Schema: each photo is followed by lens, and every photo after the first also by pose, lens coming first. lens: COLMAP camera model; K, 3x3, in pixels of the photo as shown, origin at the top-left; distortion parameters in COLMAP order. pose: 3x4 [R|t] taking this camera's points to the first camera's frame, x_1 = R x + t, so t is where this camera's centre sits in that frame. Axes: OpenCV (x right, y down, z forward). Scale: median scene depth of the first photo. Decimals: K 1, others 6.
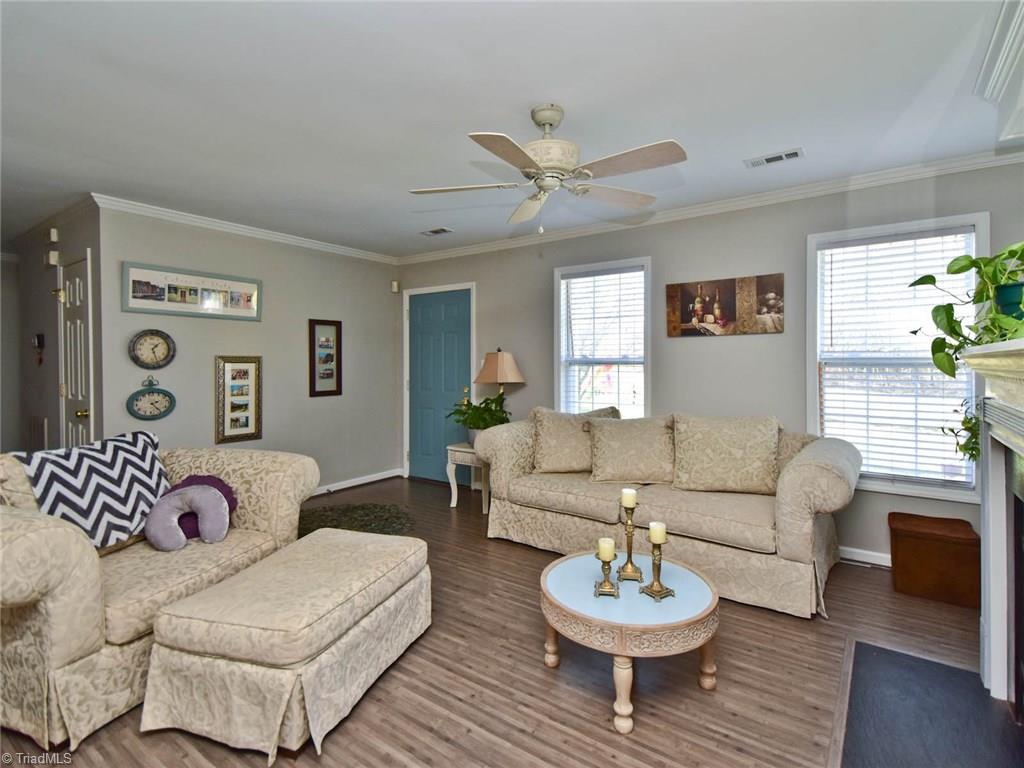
lens RADIAL K [[500.0, 0, 529.6], [0, 500.0, 368.2], [0, 0, 1]] dist [0.037497, -0.018564]
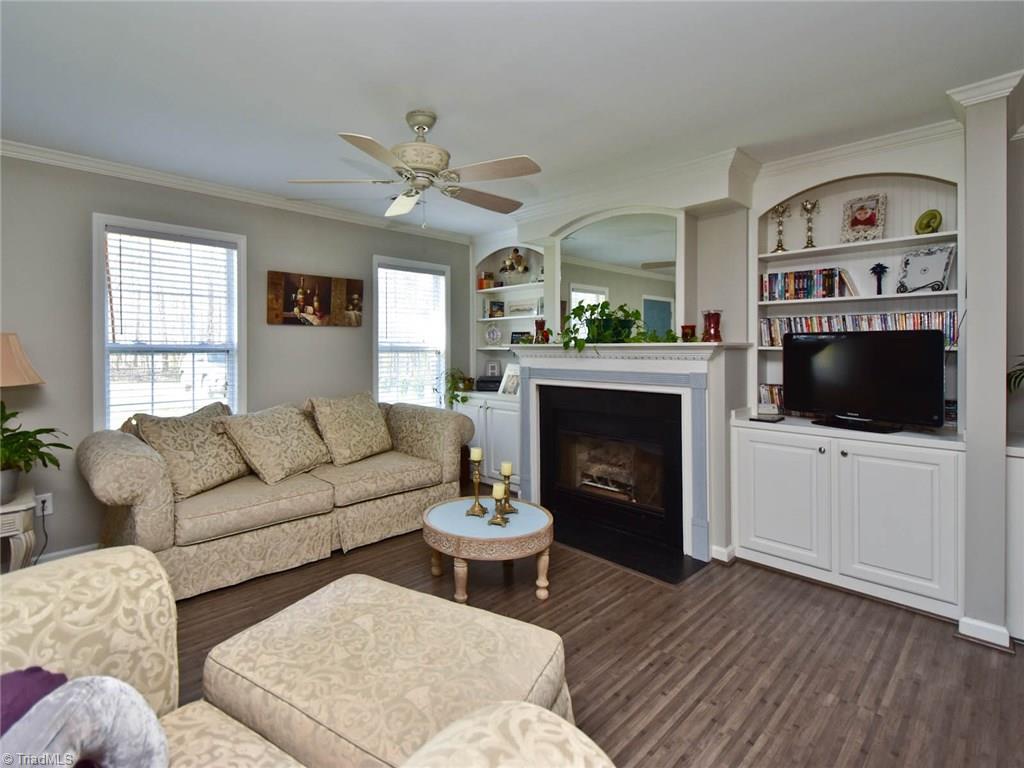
lens RADIAL K [[500.0, 0, 470.5], [0, 500.0, 349.8], [0, 0, 1]] dist [0.037497, -0.018564]
pose [[0.228213, 0.001498, 0.973610, -0.605919], [0.012770, 0.999908, -0.004531, -0.002469], [-0.973527, 0.013467, 0.228173, 0.403948]]
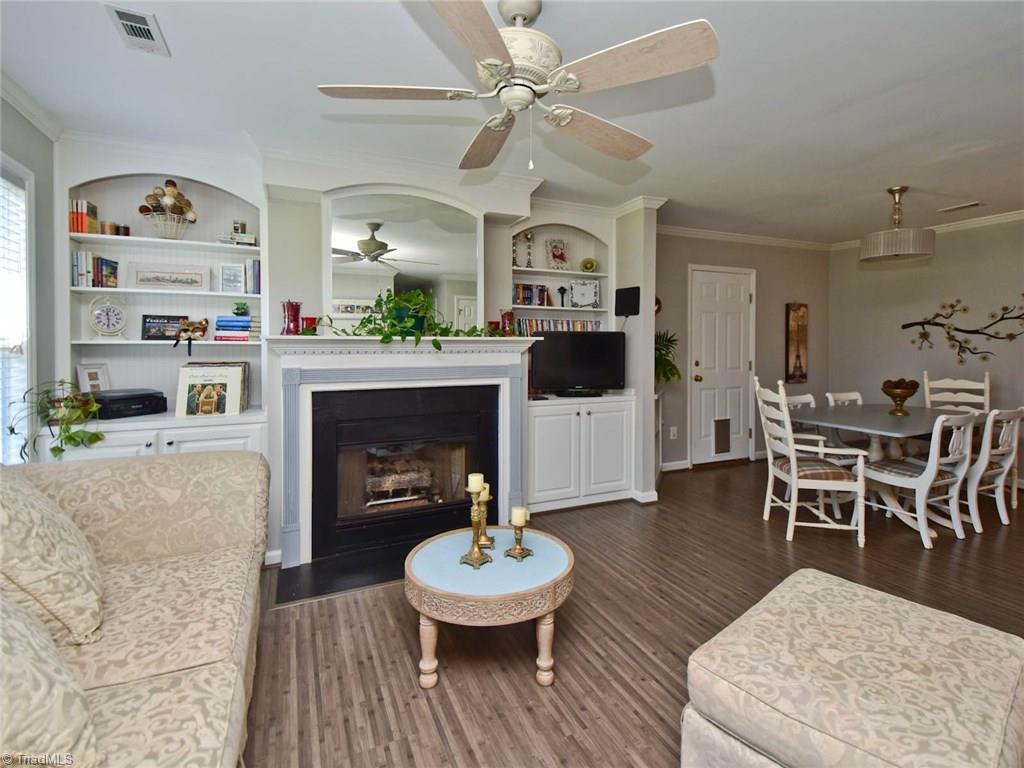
lens RADIAL K [[500.0, 0, 523.5], [0, 500.0, 347.4], [0, 0, 1]] dist [0.037497, -0.018564]
pose [[-0.859777, -0.001588, 0.510668, -0.214597], [0.008390, 0.999816, 0.017234, -0.010508], [-0.510601, 0.019102, -0.859605, 1.010832]]
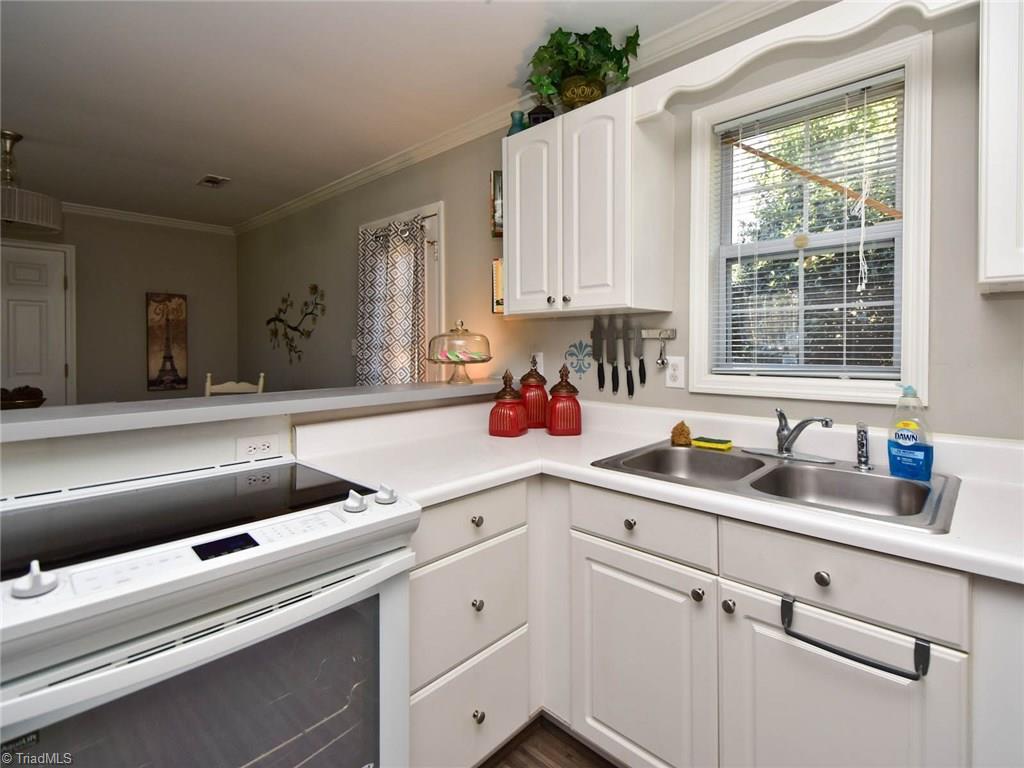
lens RADIAL K [[500.0, 0, 528.1], [0, 500.0, 348.5], [0, 0, 1]] dist [0.037497, -0.018564]
pose [[-0.990072, 0.003634, 0.140514, -1.203303], [0.006286, 0.999810, 0.018434, 0.009046], [-0.140420, 0.019134, -0.989907, 0.404418]]
